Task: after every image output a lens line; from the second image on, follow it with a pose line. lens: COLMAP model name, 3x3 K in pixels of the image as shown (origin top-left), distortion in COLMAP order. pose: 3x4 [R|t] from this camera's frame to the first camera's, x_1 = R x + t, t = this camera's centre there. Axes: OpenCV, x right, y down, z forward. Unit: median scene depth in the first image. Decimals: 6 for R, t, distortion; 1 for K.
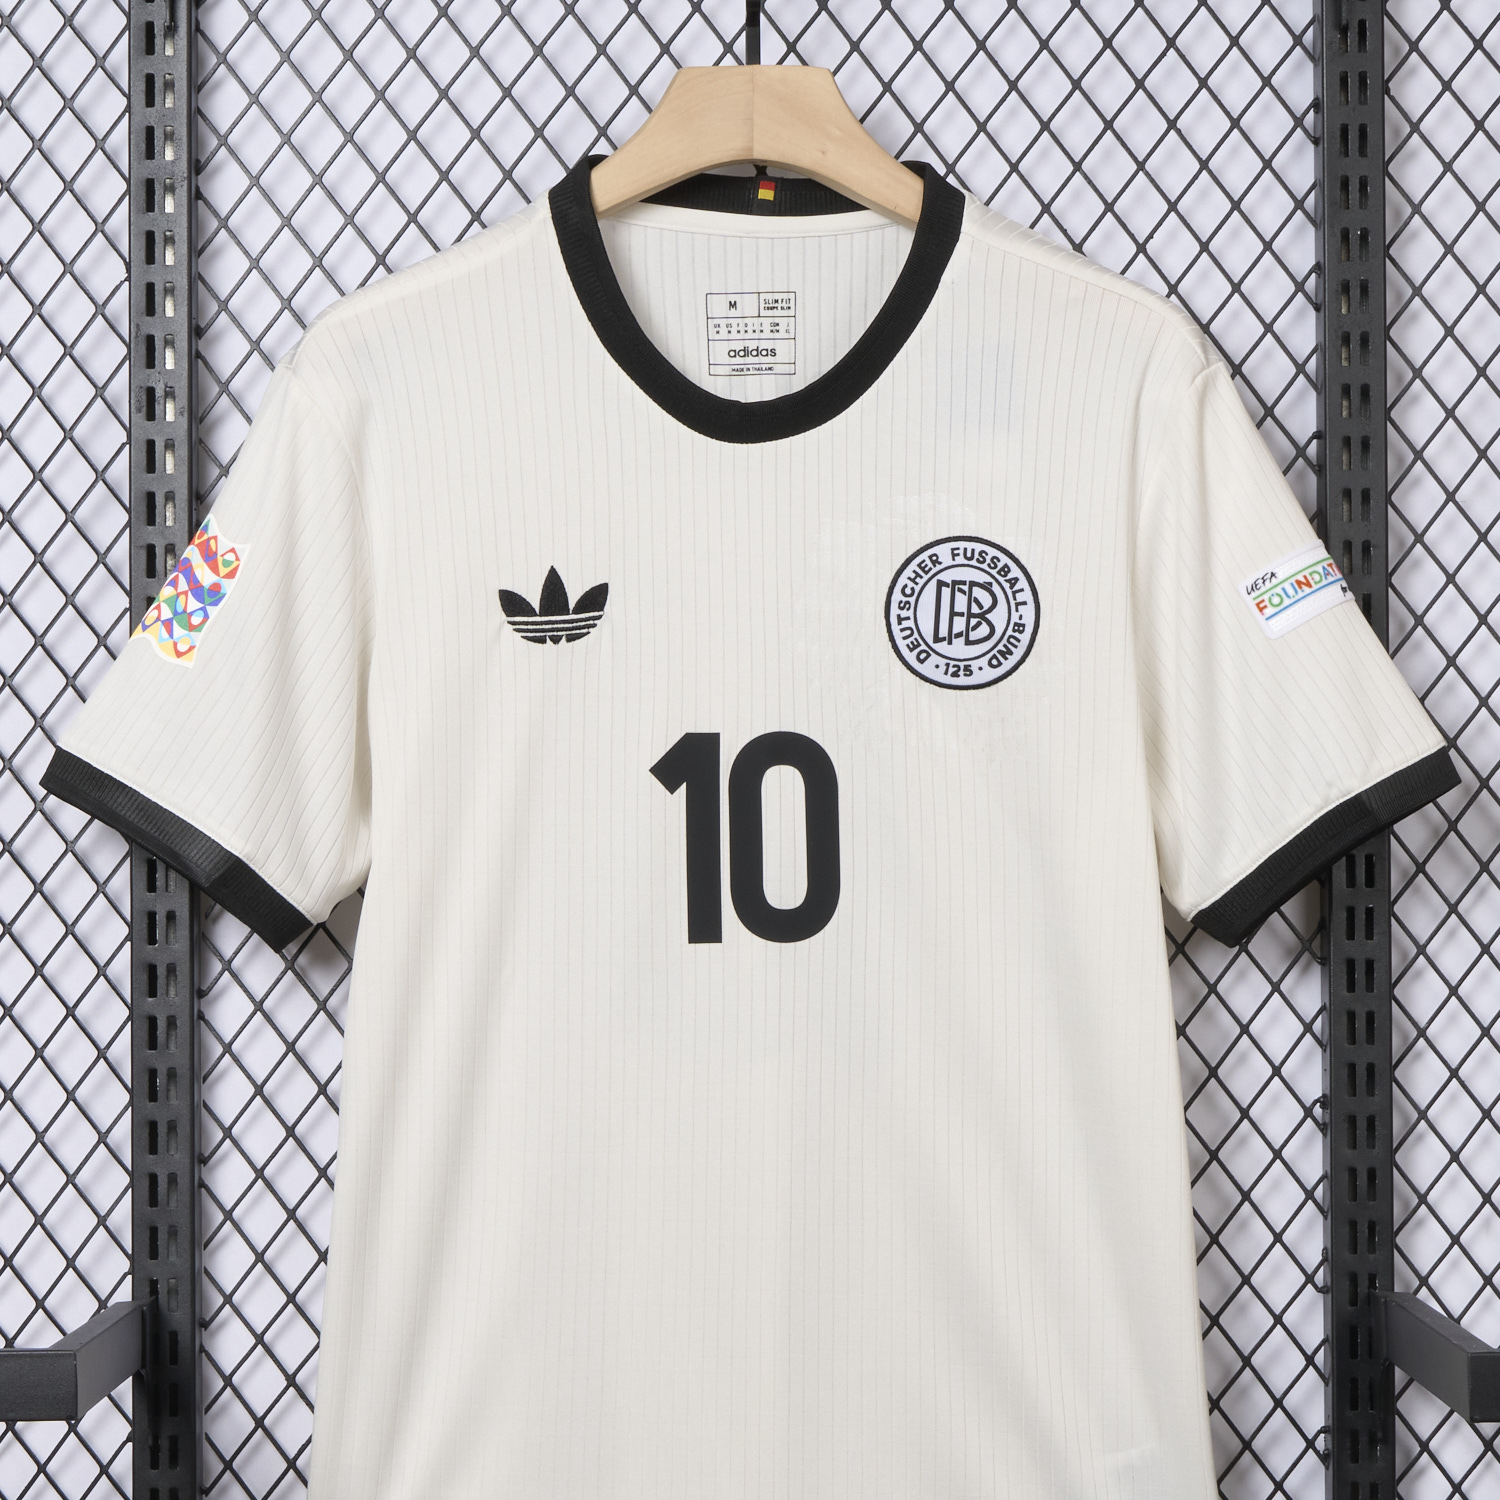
lens RADIAL K [[3072.0, 0, 755.6], [0, 3072.0, 760.2], [0, 0, 1]] dist [-0.044536, 0.000000]
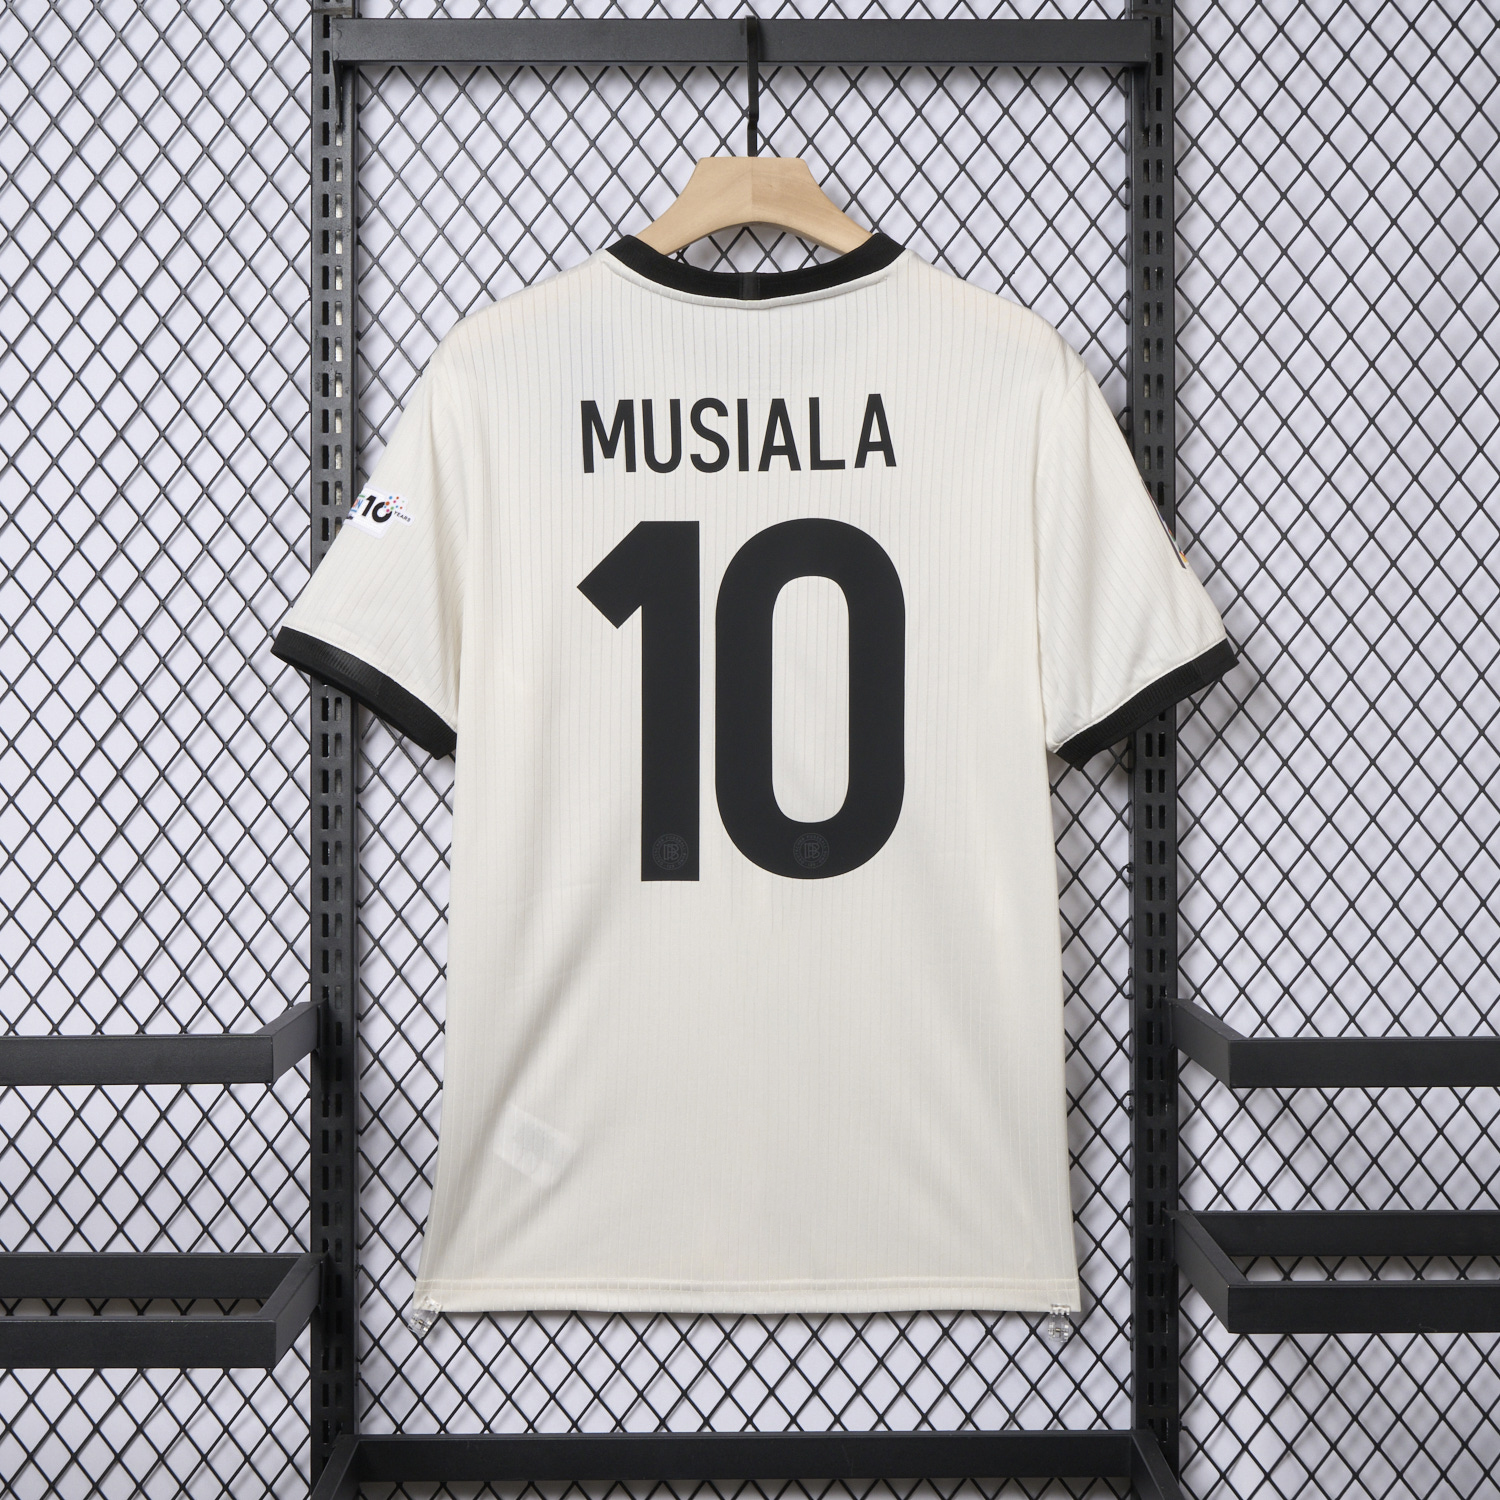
lens RADIAL K [[3072.0, 0, 795.3], [0, 3072.0, 759.5], [0, 0, 1]] dist [-0.044536, 0.000000]
pose [[0.999991, 0.003596, 0.002153, 0.023303], [-0.003609, 0.999972, 0.006483, 0.051368], [-0.002130, -0.006490, 0.999977, -0.458548]]
